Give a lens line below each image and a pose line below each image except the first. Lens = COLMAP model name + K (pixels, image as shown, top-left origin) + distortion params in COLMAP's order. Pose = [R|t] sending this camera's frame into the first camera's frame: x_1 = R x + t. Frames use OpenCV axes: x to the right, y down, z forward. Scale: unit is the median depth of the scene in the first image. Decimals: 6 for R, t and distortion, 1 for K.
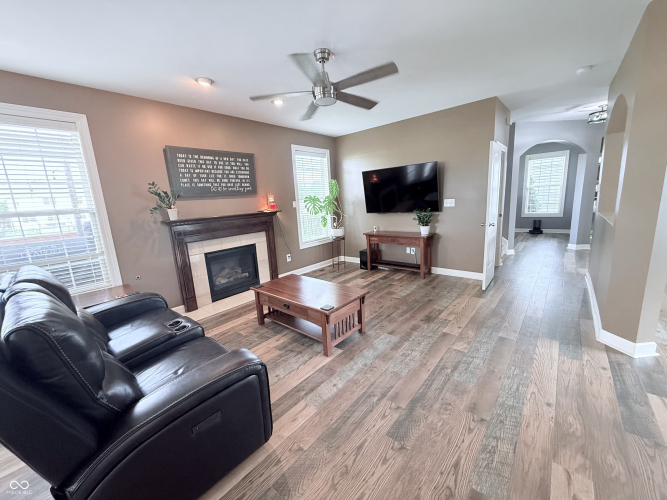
lens RADIAL K [[265.7, 0, 327.2], [0, 265.7, 251.3], [0, 0, 1]] dist [-0.002342, 0.001575]
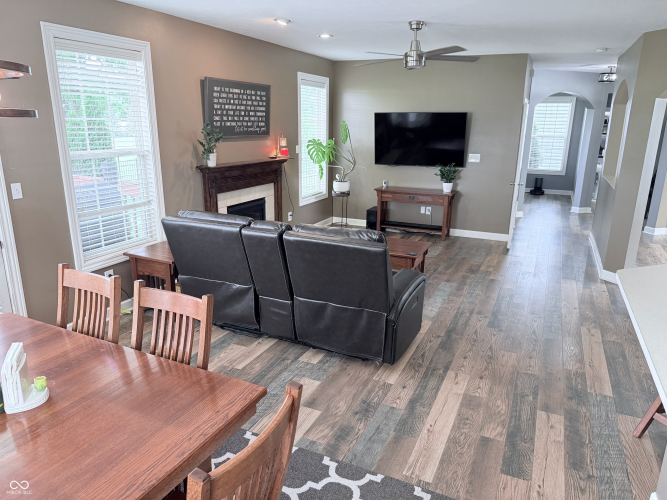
lens RADIAL K [[478.1, 0, 335.4], [0, 478.1, 250.9], [0, 0, 1]] dist [0.055980, -0.021335]
pose [[0.951943, -0.008258, 0.306163, -0.531716], [-0.011302, 0.998008, 0.062059, 0.042766], [-0.306065, -0.062537, 0.949954, -0.481032]]
